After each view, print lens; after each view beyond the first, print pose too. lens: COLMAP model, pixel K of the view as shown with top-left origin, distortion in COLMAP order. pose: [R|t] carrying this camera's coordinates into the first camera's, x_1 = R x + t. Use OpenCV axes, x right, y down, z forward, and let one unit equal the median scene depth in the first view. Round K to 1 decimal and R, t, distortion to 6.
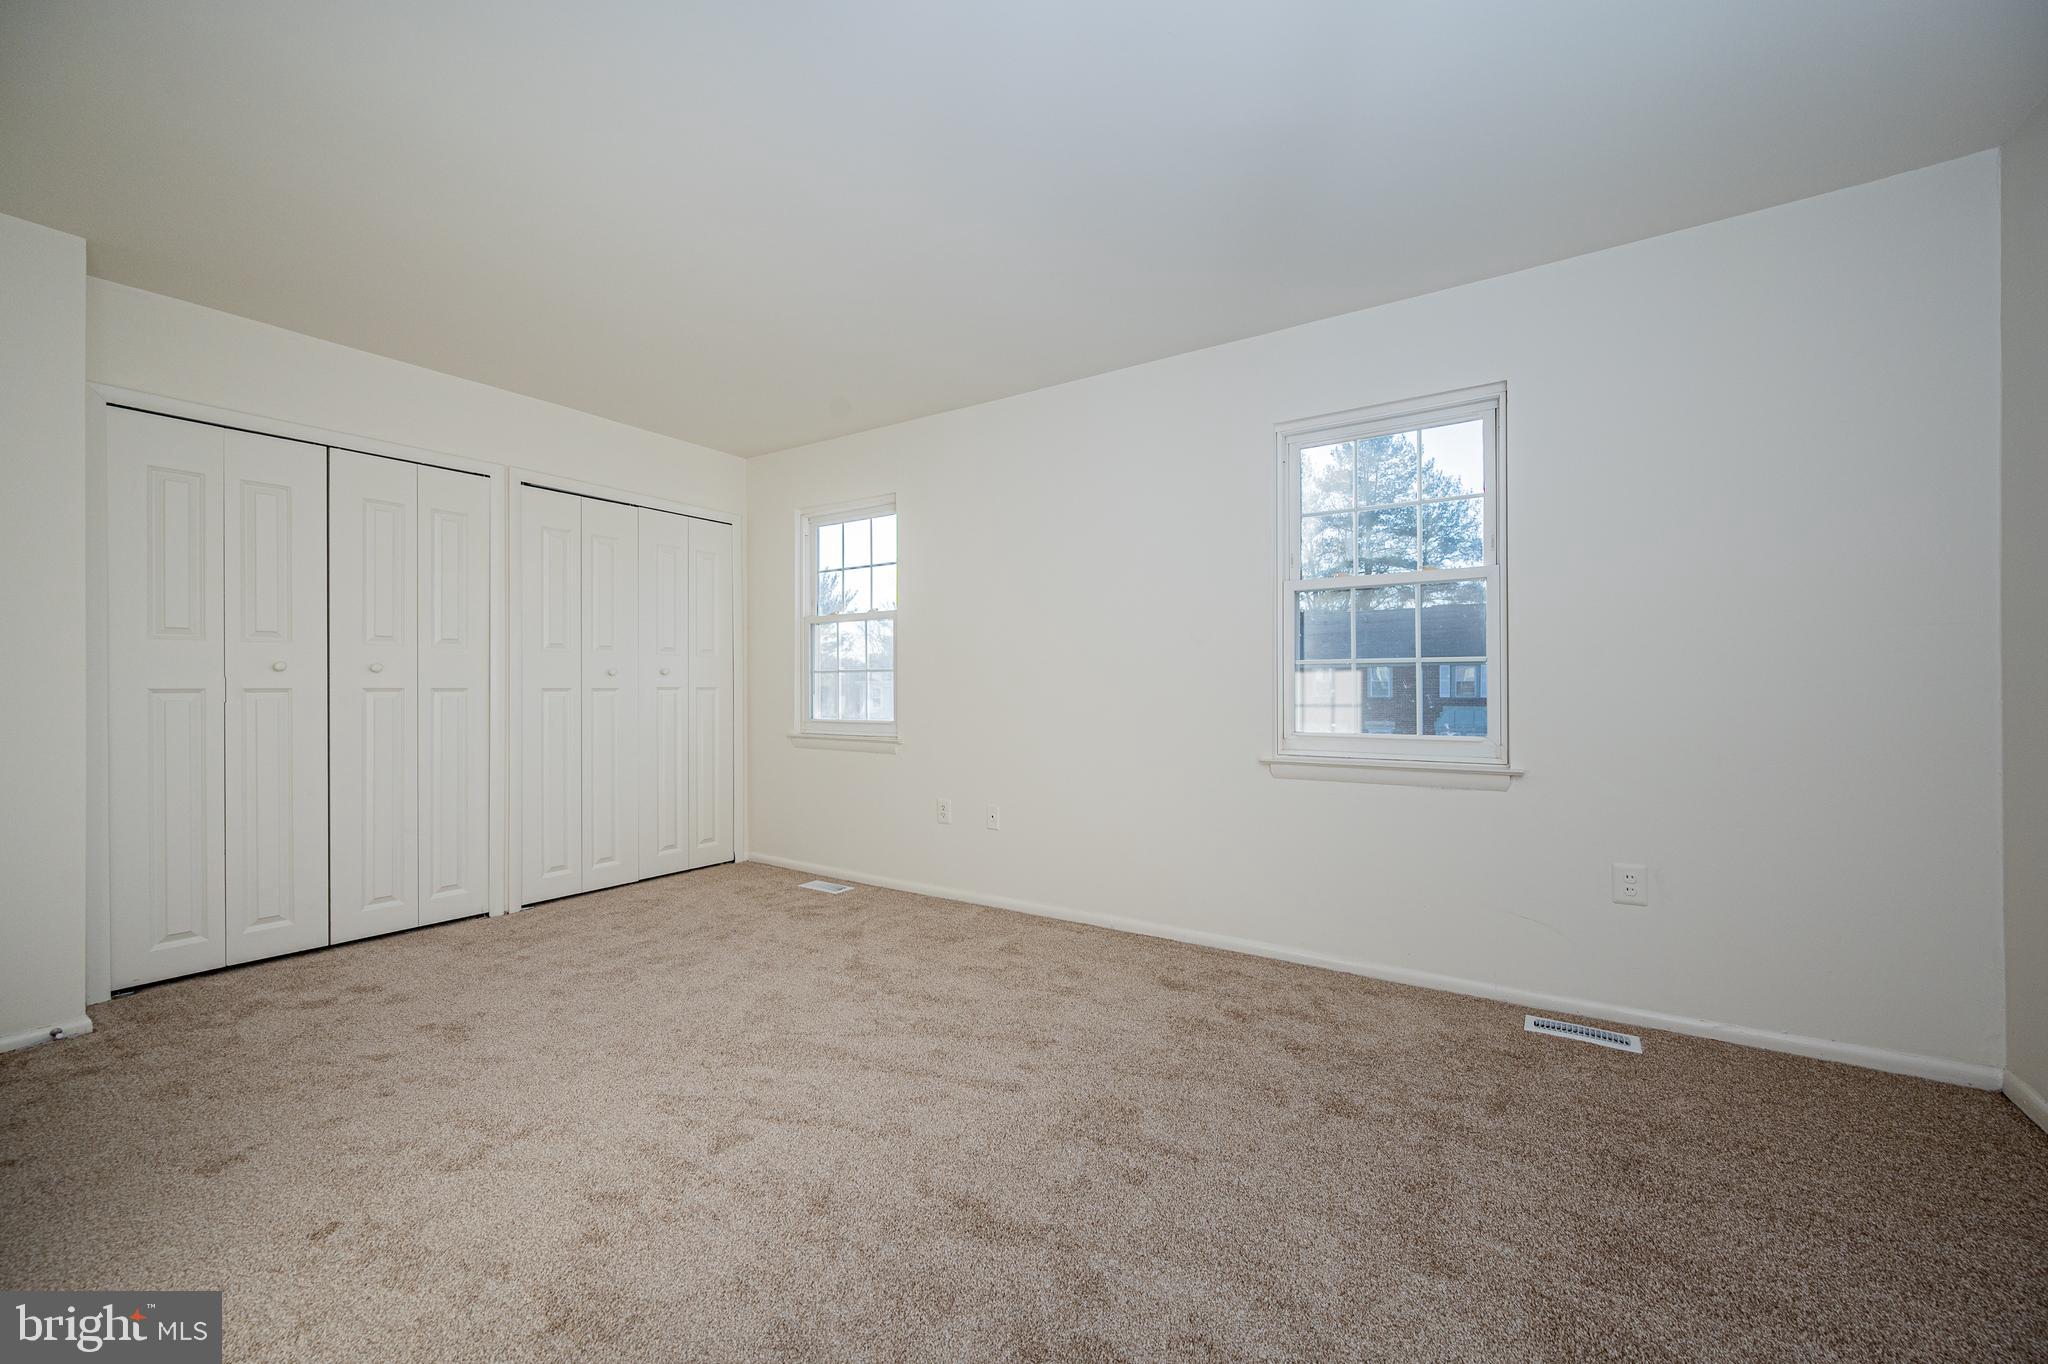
lens RADIAL K [[810.5, 0, 1024.0], [0, 810.5, 682.0], [0, 0, 1]] dist [-0.001431, -0.000002]
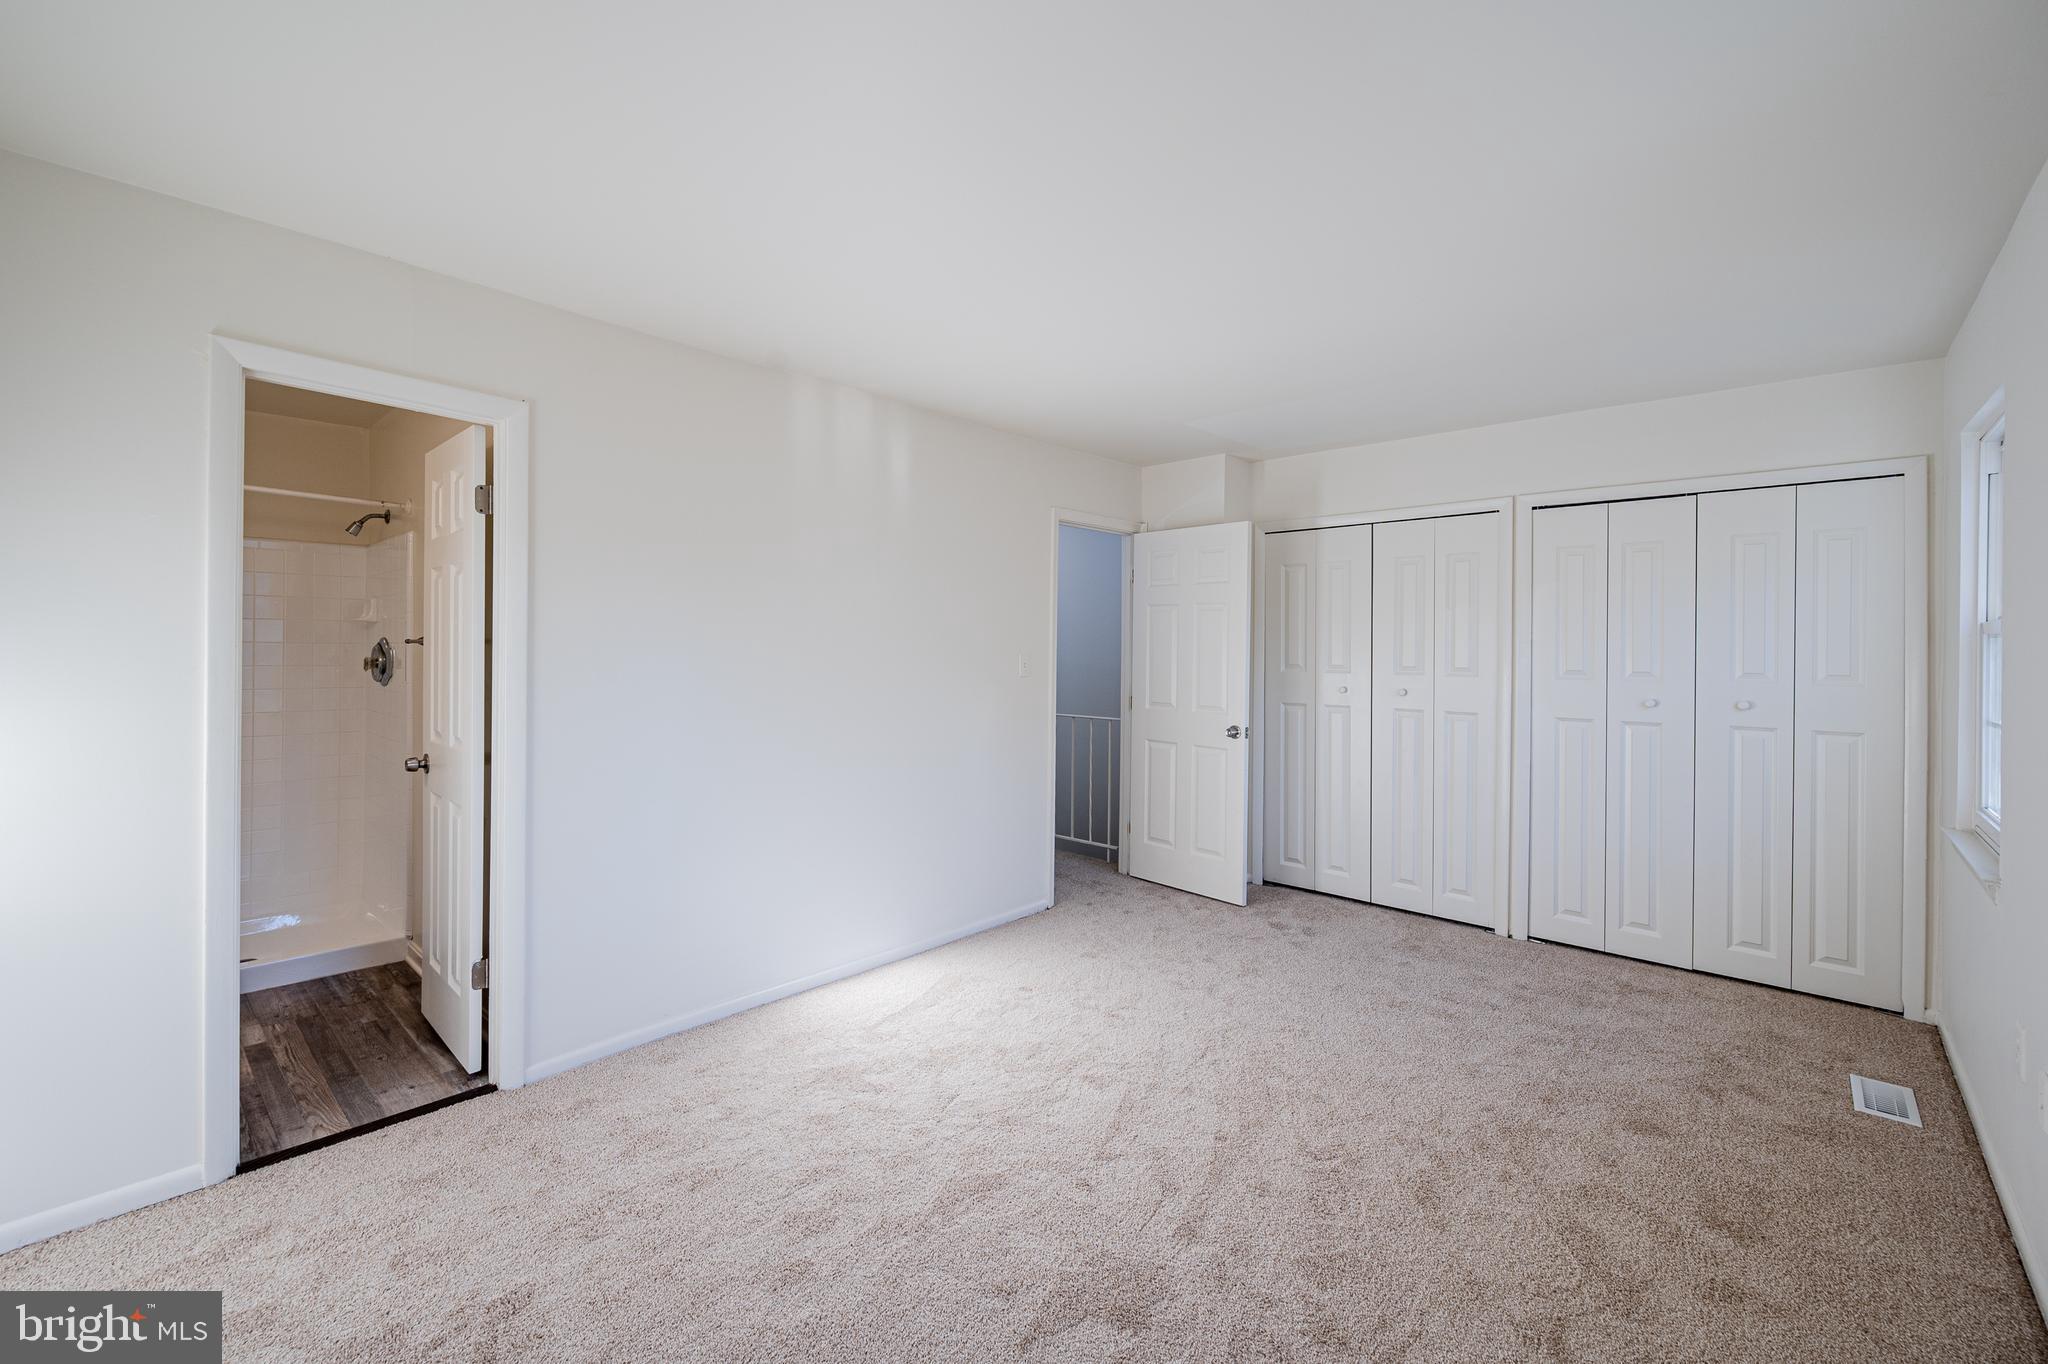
lens RADIAL K [[803.3, 0, 1022.0], [0, 803.3, 649.3], [0, 0, 1]] dist [-0.000556, 0.000189]
pose [[-0.164491, -0.053967, -0.984901, 0.453880], [-0.046545, 0.997815, -0.046901, 0.001060], [0.985280, 0.038128, -0.166643, 0.577584]]
